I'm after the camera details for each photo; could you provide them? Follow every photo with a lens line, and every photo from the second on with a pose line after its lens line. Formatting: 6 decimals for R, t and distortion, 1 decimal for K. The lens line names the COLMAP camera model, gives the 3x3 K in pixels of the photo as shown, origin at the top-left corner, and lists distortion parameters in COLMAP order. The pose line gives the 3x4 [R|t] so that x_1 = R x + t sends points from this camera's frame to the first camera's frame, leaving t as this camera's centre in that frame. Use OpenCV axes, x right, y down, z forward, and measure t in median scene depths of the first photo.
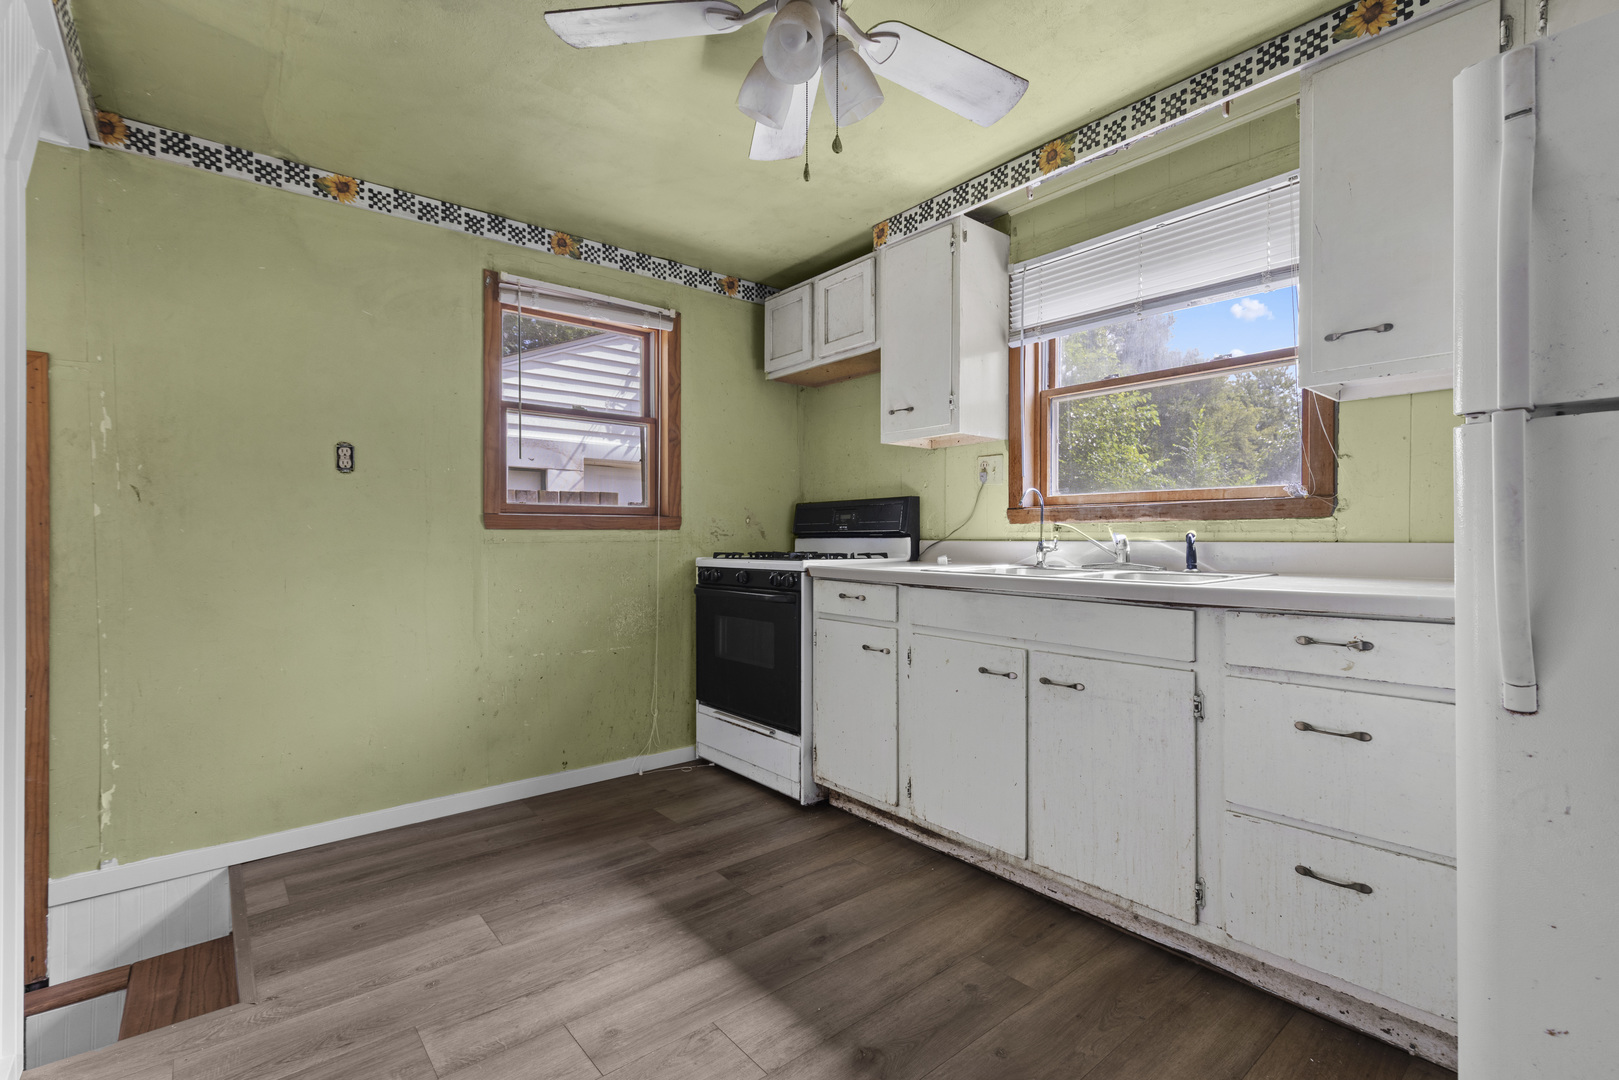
lens RADIAL K [[731.1, 0, 810.8], [0, 731.1, 539.6], [0, 0, 1]] dist [0.003782, -0.000533]
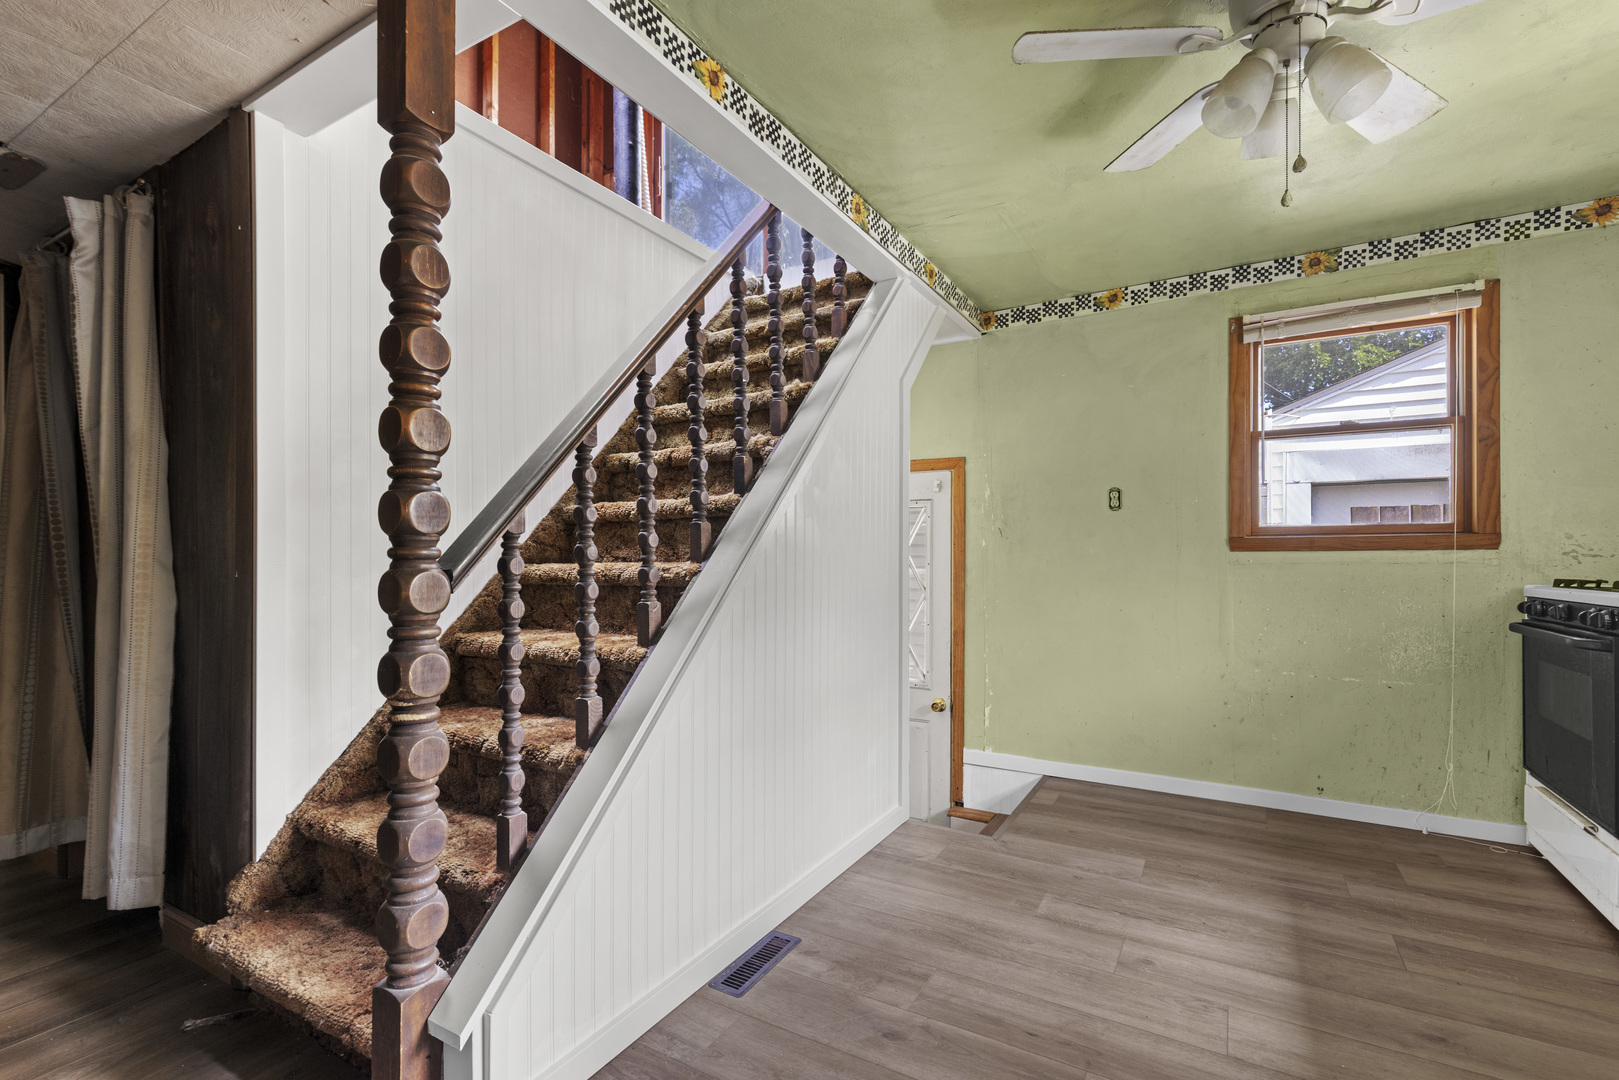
lens RADIAL K [[731.1, 0, 811.0], [0, 731.1, 549.9], [0, 0, 1]] dist [0.003782, -0.000533]
pose [[0.337976, -0.009804, -0.941104, 0.412884], [-0.002358, 0.999934, -0.011264, -0.002925], [0.941152, 0.006025, 0.337930, 0.026084]]
